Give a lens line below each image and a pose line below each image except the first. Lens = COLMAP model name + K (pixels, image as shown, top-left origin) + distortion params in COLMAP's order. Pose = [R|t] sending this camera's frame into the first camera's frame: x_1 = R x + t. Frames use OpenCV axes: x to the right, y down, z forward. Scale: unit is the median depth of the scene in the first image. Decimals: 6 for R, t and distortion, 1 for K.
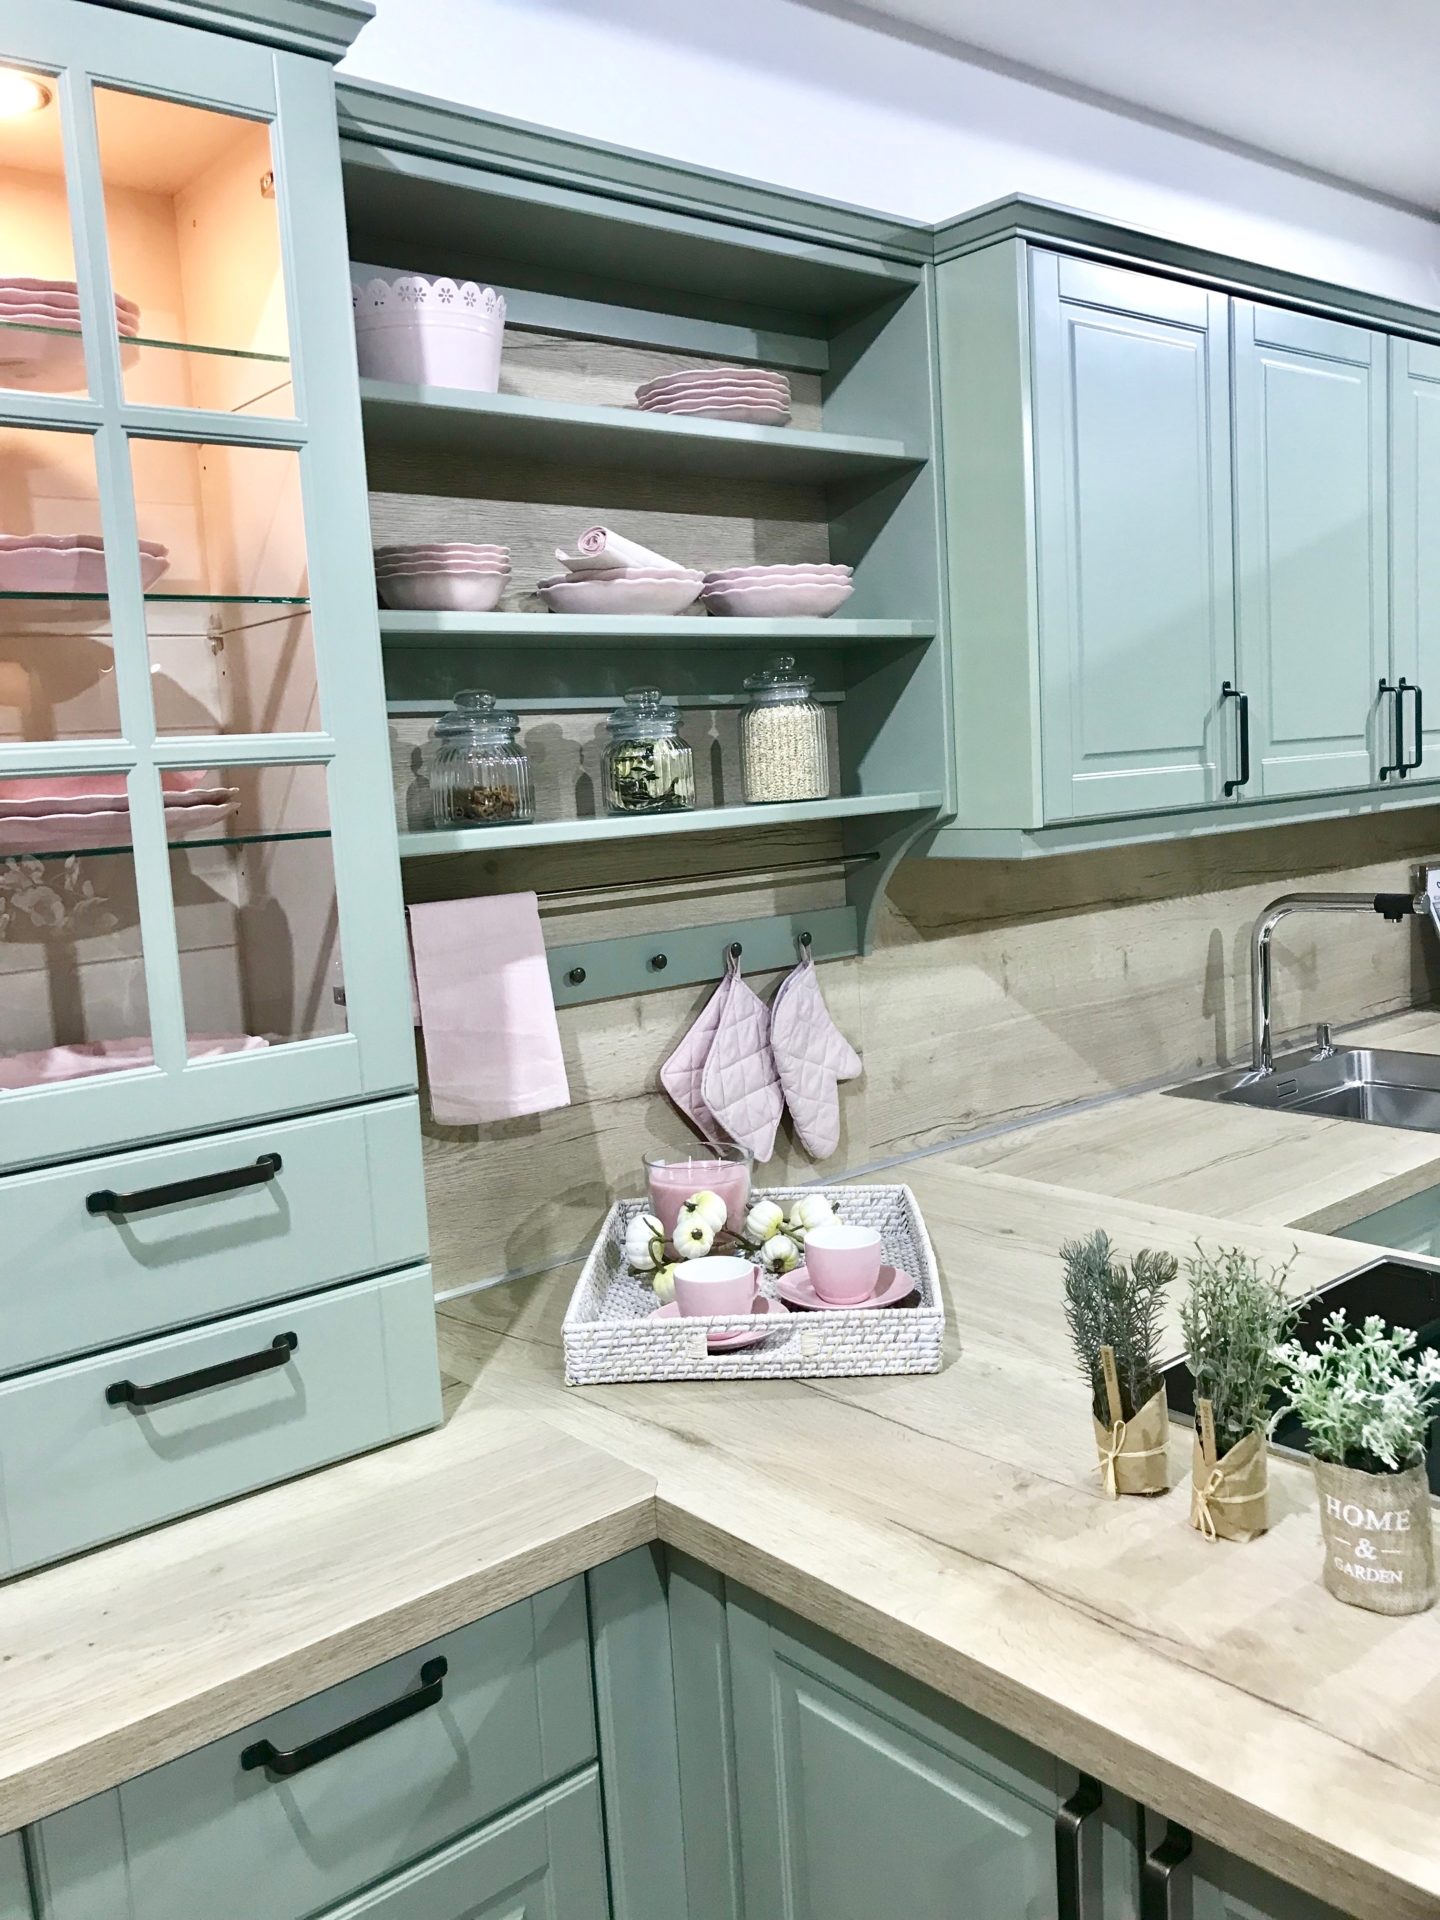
lens RADIAL K [[1574.7, 0, 713.3], [0, 1574.7, 931.4], [0, 0, 1]] dist [0.039779, -0.040559]
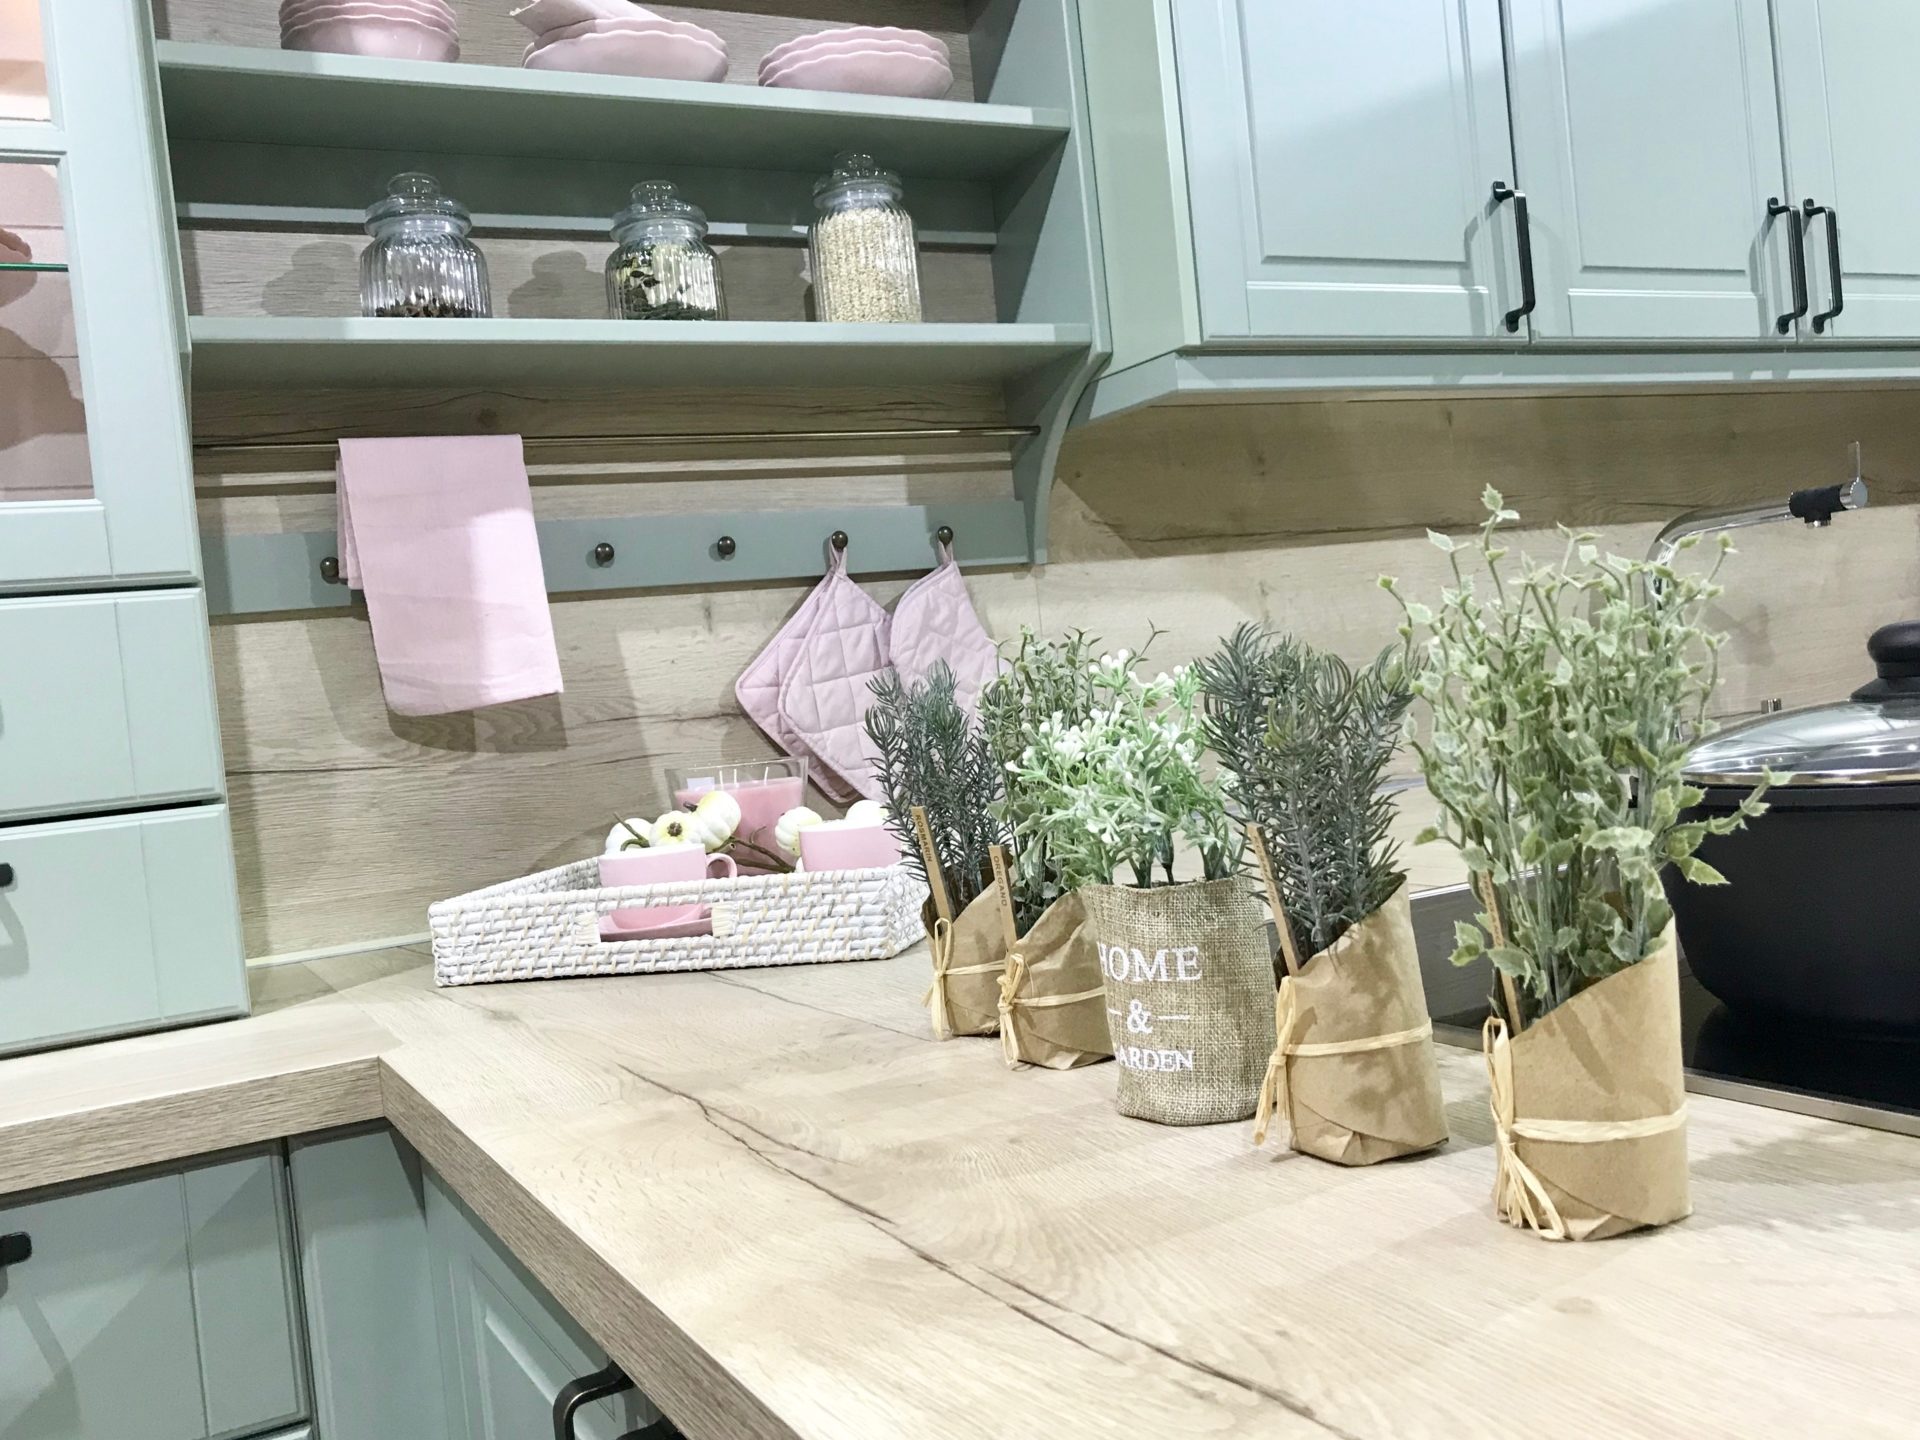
lens RADIAL K [[1682.0, 0, 948.3], [0, 1682.0, 723.9], [0, 0, 1]] dist [0.022246, -0.022533]
pose [[0.975440, -0.037177, -0.217106, 0.266376], [0.022580, 0.997338, -0.069333, 0.176123], [0.219106, 0.062728, 0.973683, 0.191875]]
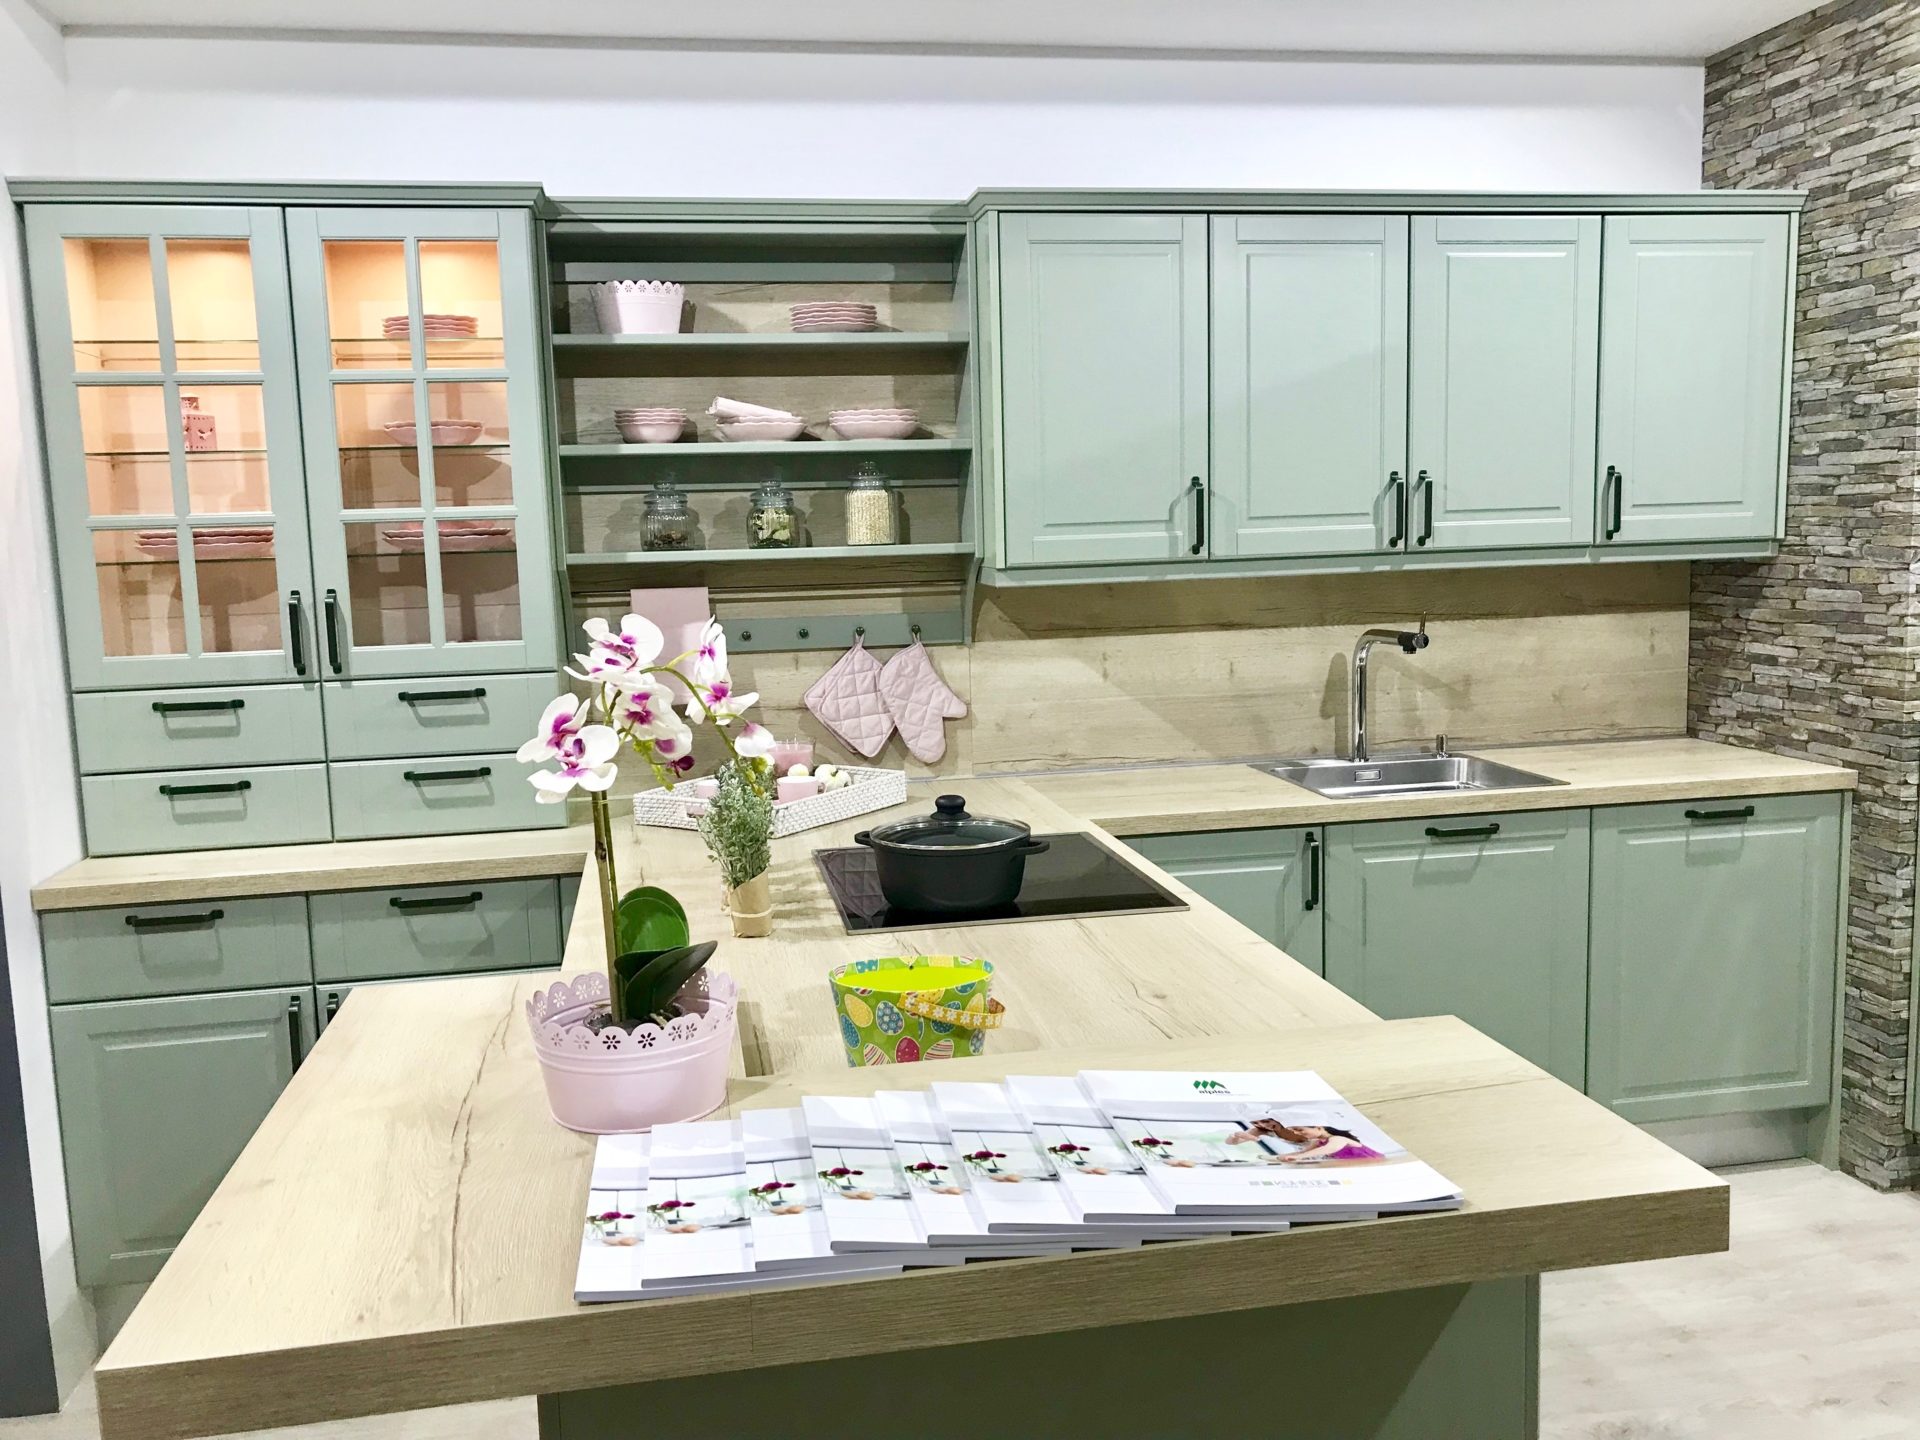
lens RADIAL K [[1574.7, 0, 962.0], [0, 1574.7, 722.8], [0, 0, 1]] dist [0.039779, -0.040559]
pose [[0.871386, 0.095293, -0.481255, 0.997265], [-0.074459, 0.995279, 0.062255, -0.003864], [0.484915, -0.018414, 0.874367, -0.467997]]
